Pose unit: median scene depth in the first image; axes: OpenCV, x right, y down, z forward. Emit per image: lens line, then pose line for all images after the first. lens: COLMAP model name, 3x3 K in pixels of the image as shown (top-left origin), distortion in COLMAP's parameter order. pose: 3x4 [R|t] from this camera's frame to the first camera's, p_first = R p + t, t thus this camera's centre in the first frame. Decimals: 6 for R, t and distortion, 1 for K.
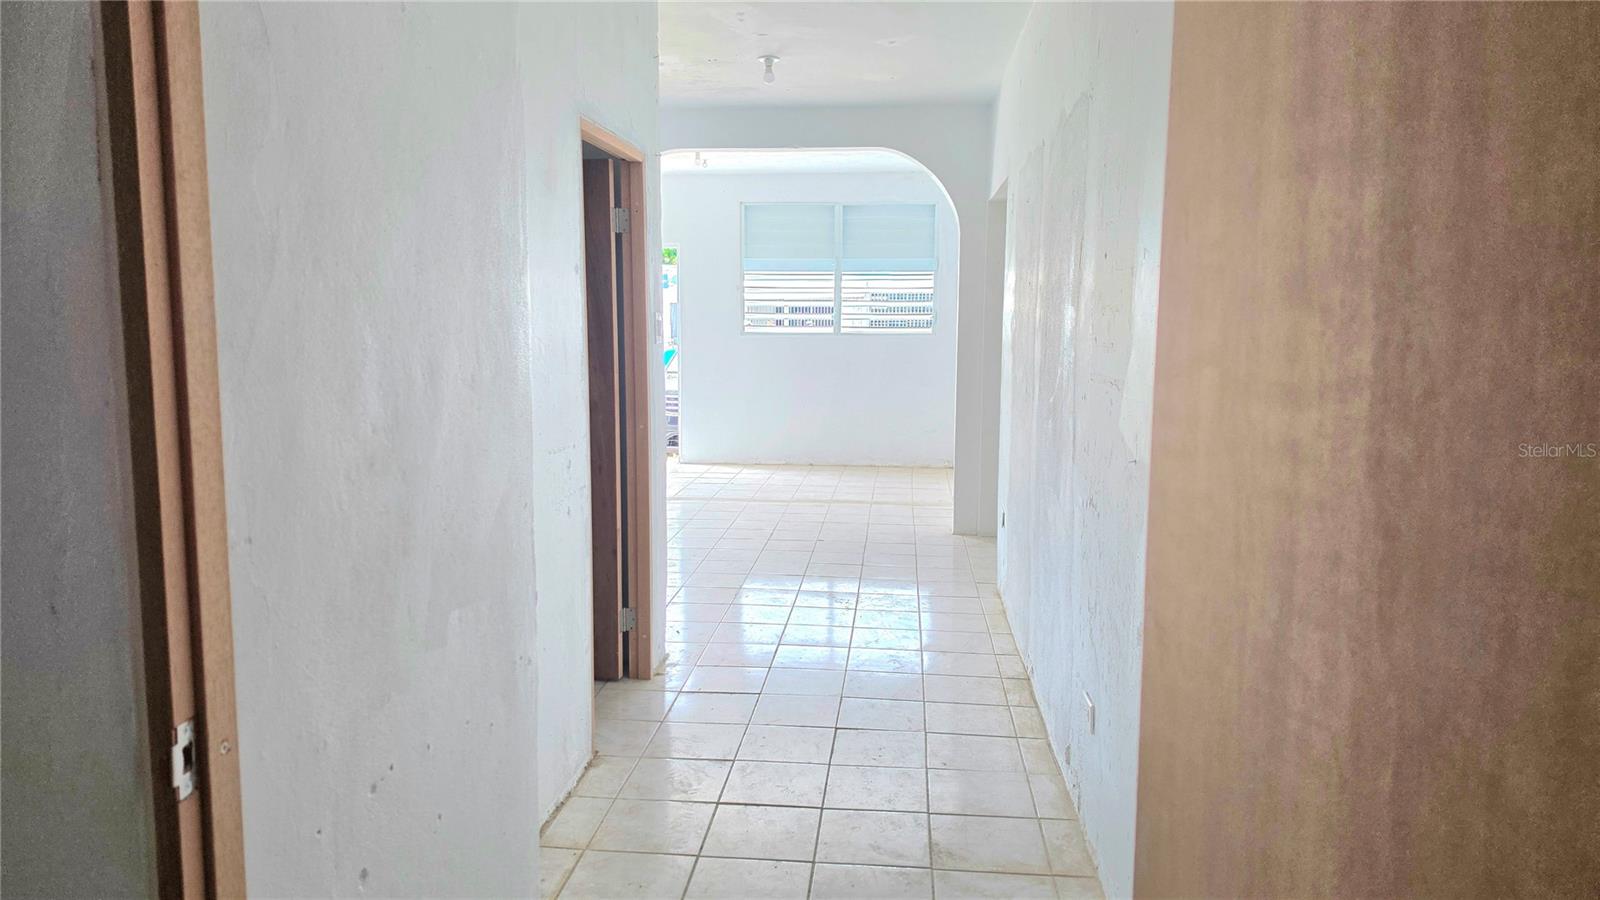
lens RADIAL K [[1079.6, 0, 800.0], [0, 1079.6, 450.0], [0, 0, 1]] dist [0.001439, -0.002555]
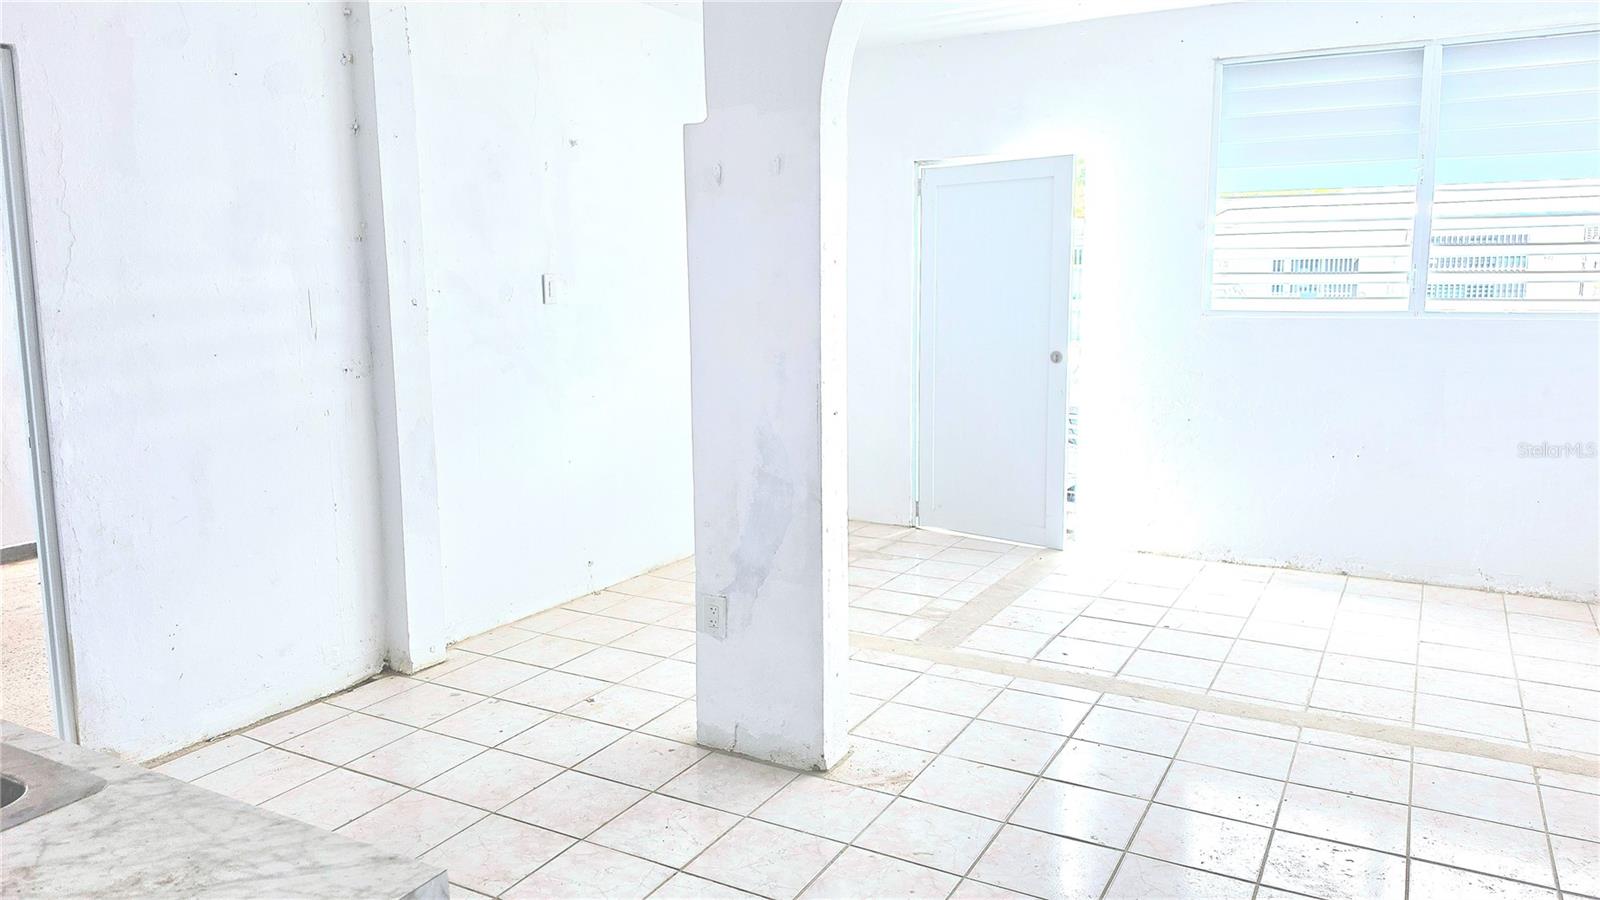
lens RADIAL K [[1079.6, 0, 800.0], [0, 1079.6, 450.0], [0, 0, 1]] dist [0.001439, -0.002555]
pose [[0.920373, 0.046567, -0.388259, -0.029275], [-0.034539, 0.998684, 0.037903, -0.053680], [0.389514, -0.021475, 0.920770, 0.439629]]
